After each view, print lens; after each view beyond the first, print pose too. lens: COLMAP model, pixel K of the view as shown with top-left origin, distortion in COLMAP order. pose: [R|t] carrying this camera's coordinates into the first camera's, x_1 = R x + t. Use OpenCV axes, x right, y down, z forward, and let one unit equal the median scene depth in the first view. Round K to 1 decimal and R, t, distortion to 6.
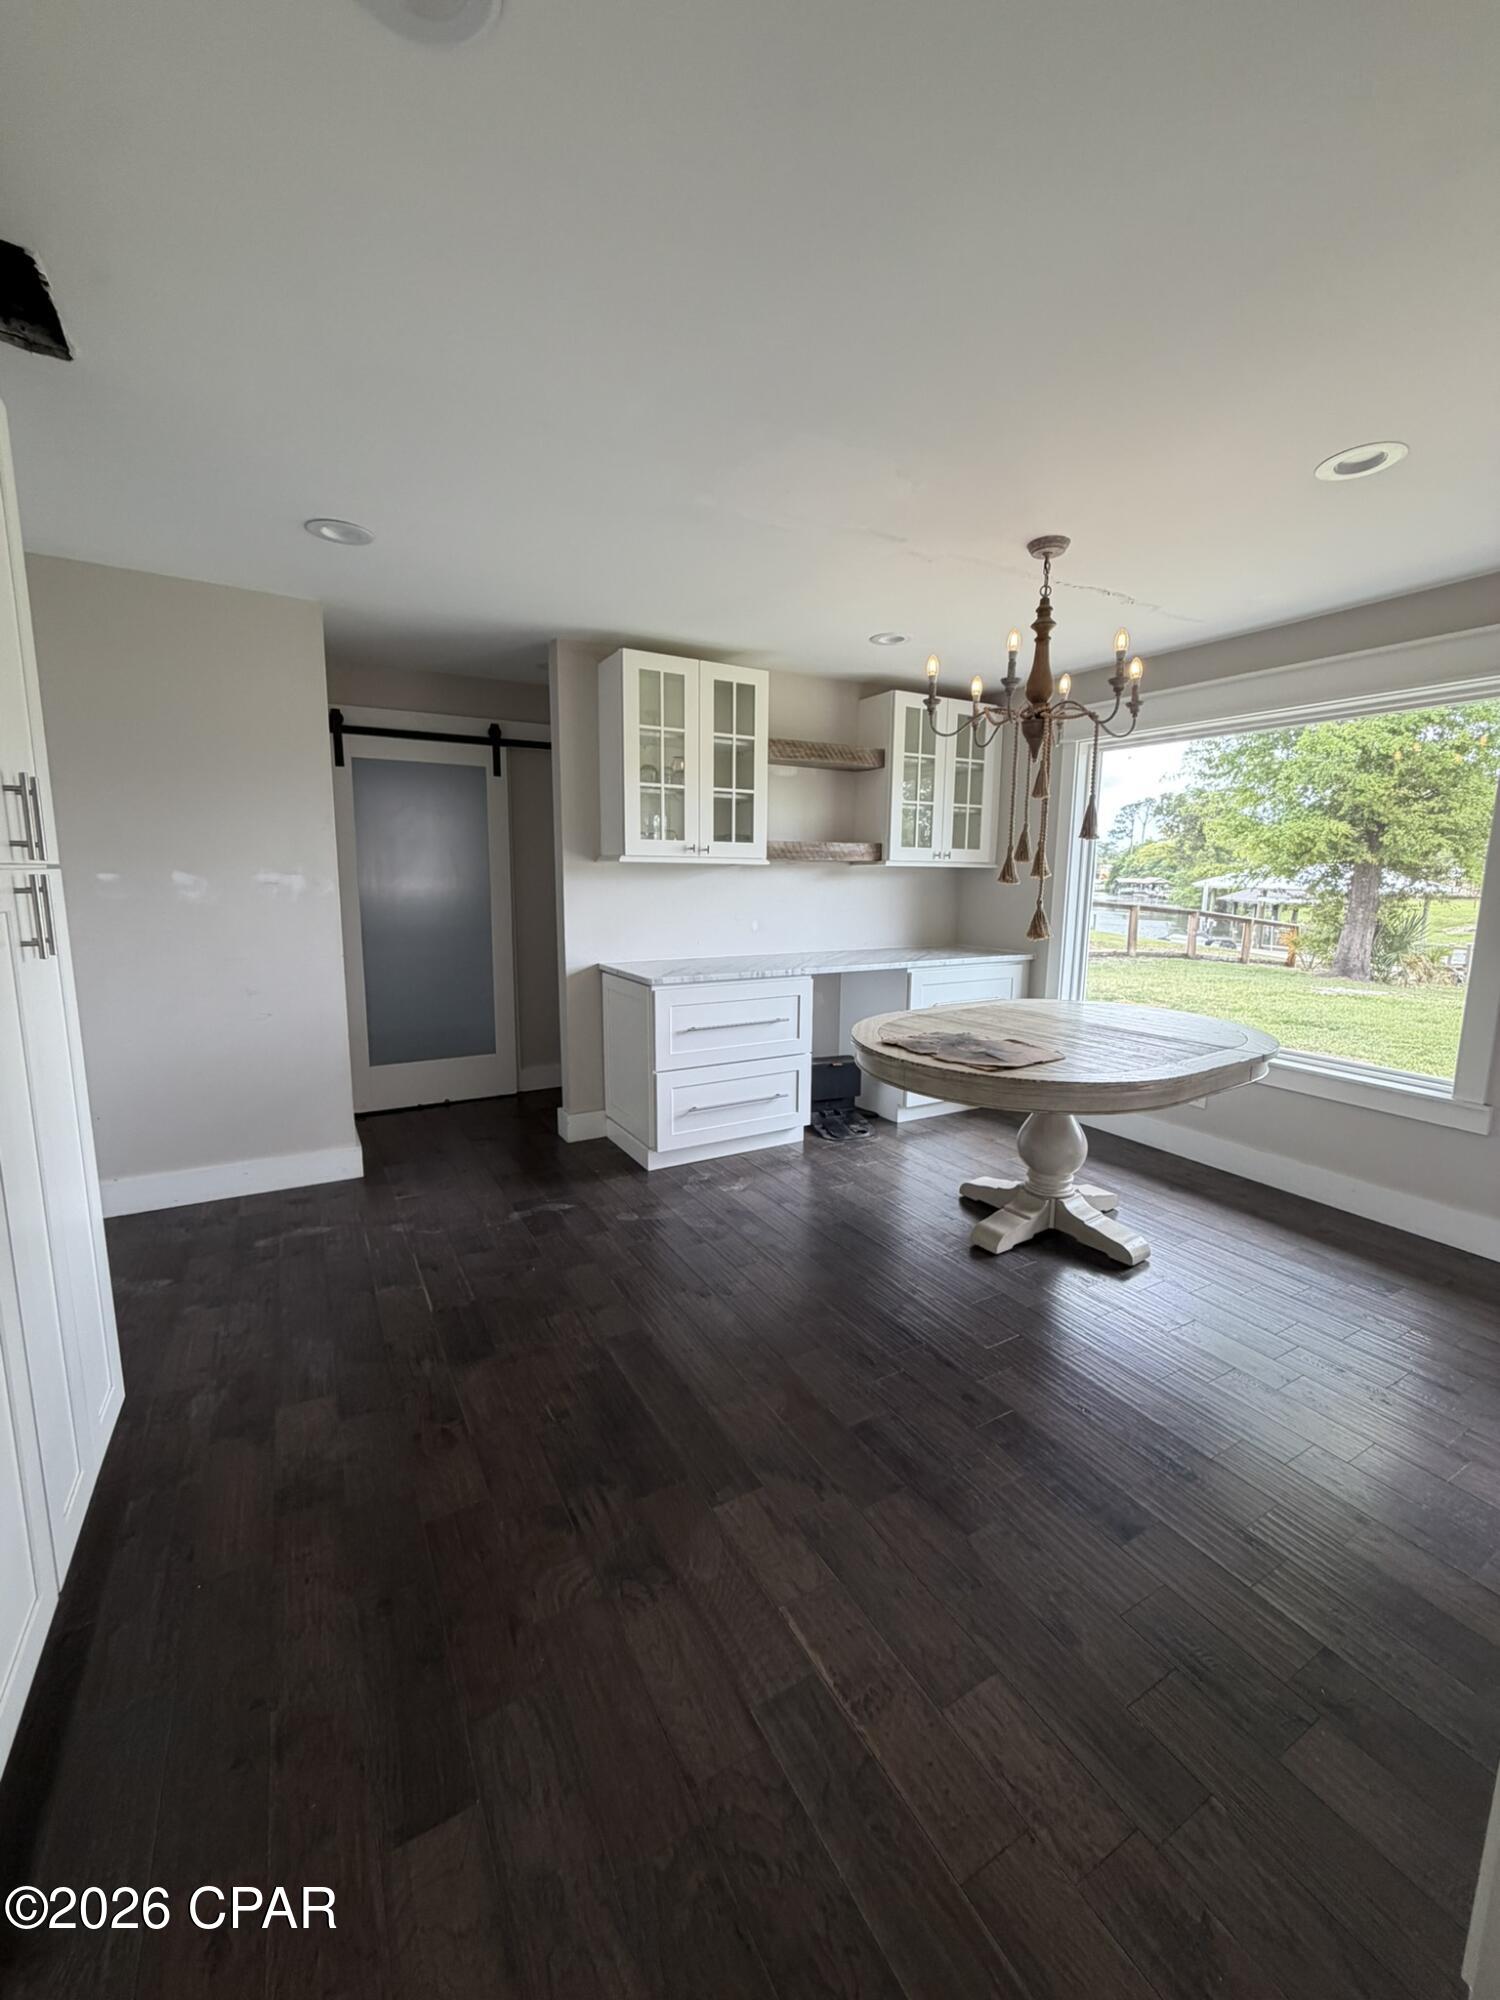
lens RADIAL K [[797.7, 0, 753.0], [0, 797.7, 998.6], [0, 0, 1]] dist [-0.000491, 0.000347]
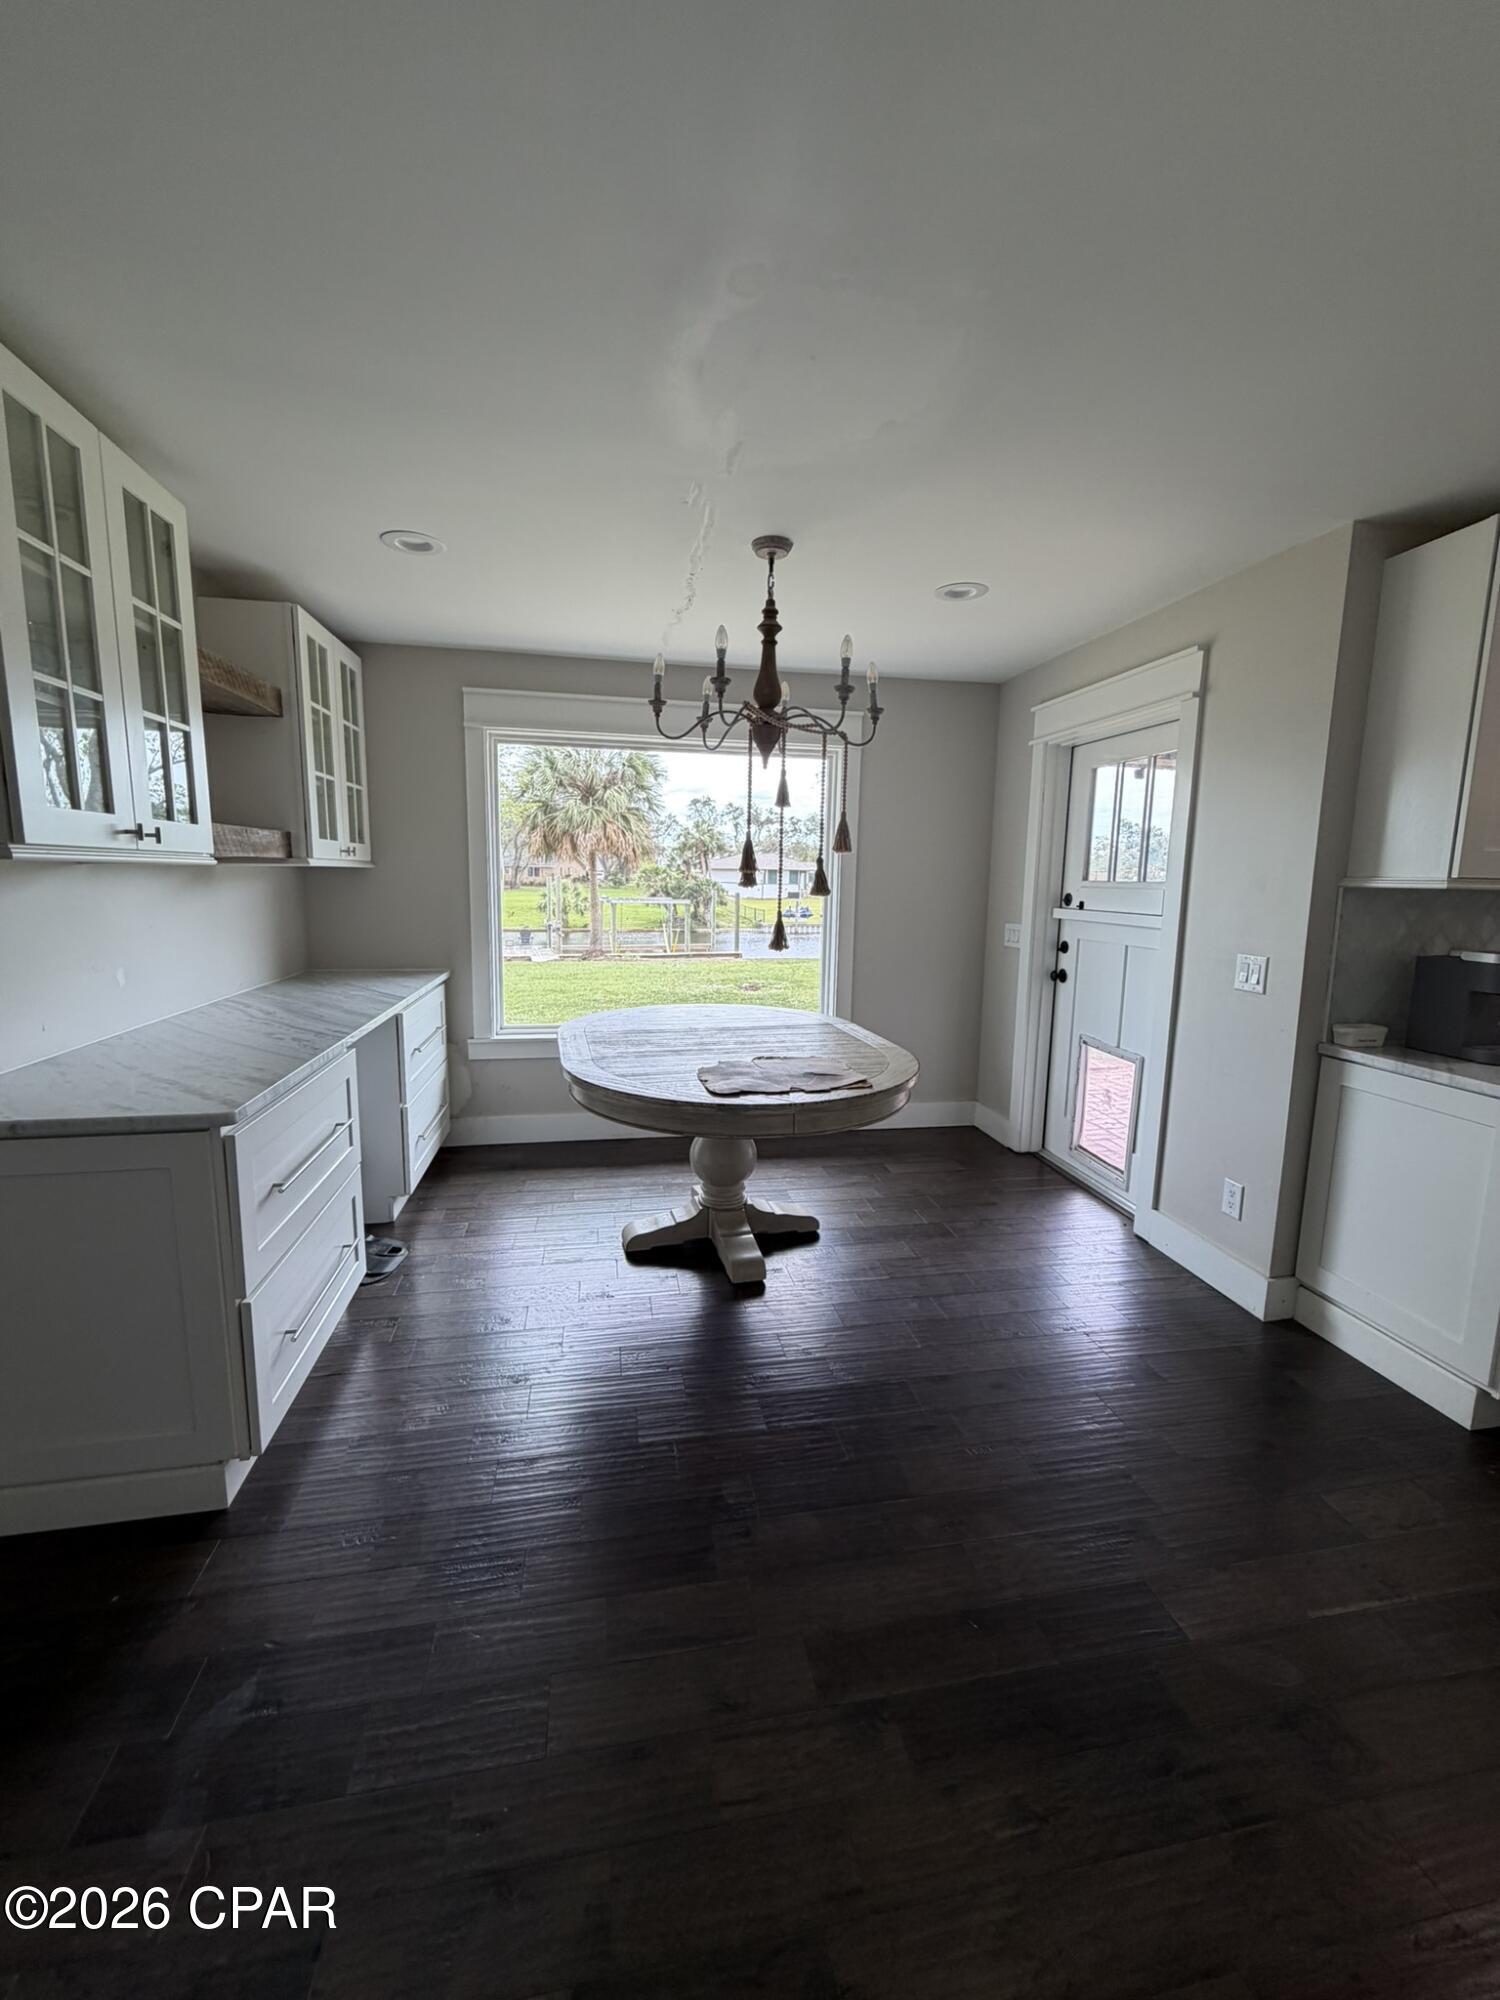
lens RADIAL K [[797.7, 0, 756.1], [0, 797.7, 995.0], [0, 0, 1]] dist [-0.000491, 0.000347]
pose [[0.329366, -0.145977, 0.932850, -0.501165], [0.135611, 0.985047, 0.106264, -0.110944], [-0.934413, 0.091505, 0.344237, 0.597007]]
